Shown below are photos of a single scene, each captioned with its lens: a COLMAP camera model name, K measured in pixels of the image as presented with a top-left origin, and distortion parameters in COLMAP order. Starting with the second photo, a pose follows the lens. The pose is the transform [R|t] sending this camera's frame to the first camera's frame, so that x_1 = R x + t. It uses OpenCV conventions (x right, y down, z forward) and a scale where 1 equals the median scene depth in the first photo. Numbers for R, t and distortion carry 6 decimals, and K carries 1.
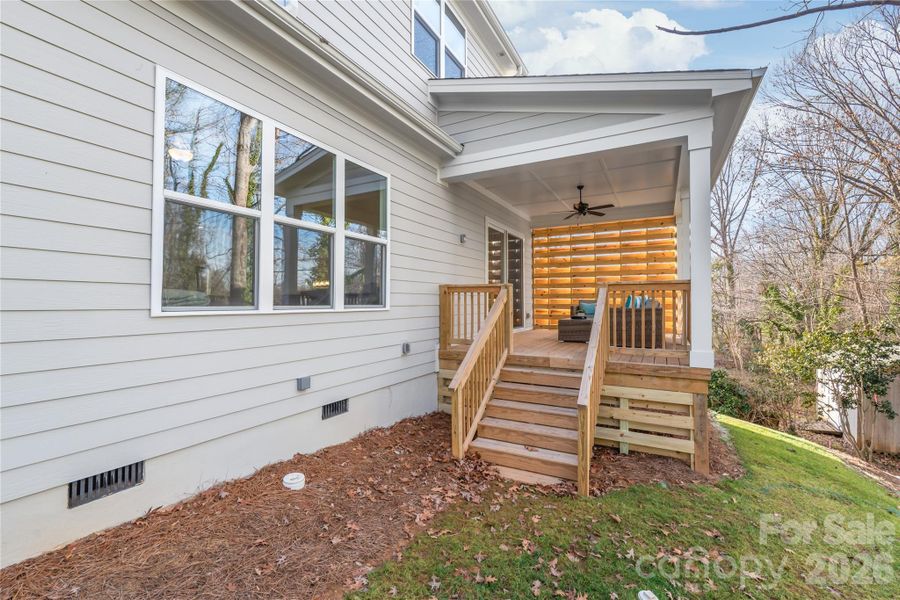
lens RADIAL K [[385.1, 0, 451.7], [0, 385.1, 294.1], [0, 0, 1]] dist [0.003405, 0.000213]
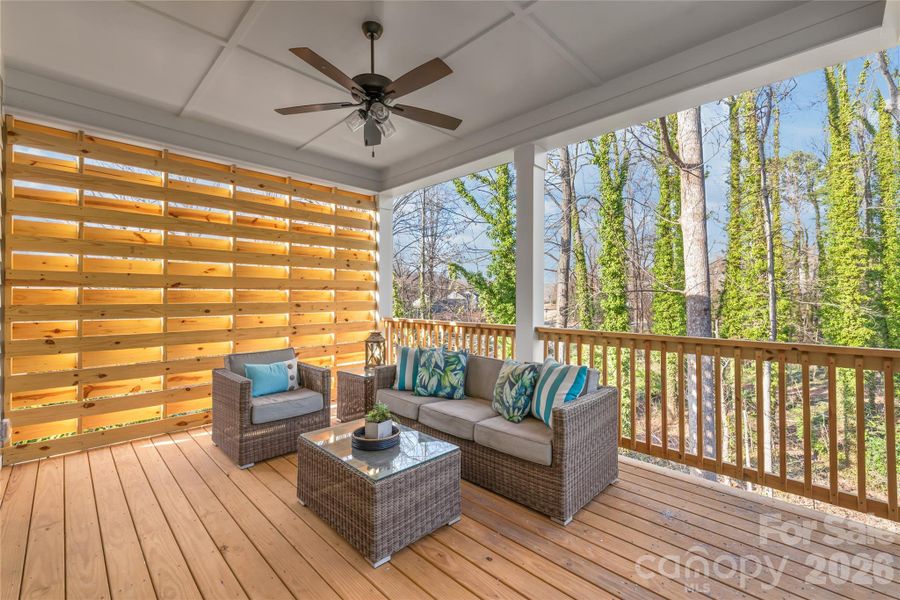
lens RADIAL K [[385.1, 0, 451.7], [0, 385.1, 294.1], [0, 0, 1]] dist [0.003405, 0.000213]
pose [[0.271431, 0.006803, 0.962434, 0.034454], [-0.016825, 0.999856, -0.002322, -0.047905], [-0.962311, -0.015563, 0.271507, 0.720254]]
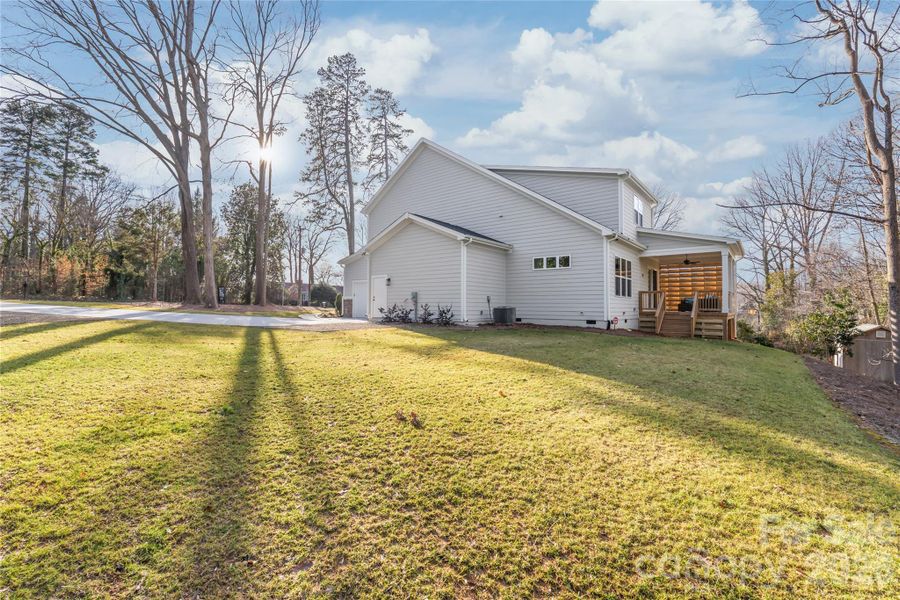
lens RADIAL K [[385.1, 0, 451.7], [0, 385.1, 294.1], [0, 0, 1]] dist [0.003405, 0.000213]
pose [[0.983159, -0.004575, -0.182694, -0.675193], [0.001694, 0.999872, -0.015921, 0.033239], [0.182743, 0.015343, 0.983041, -1.668877]]
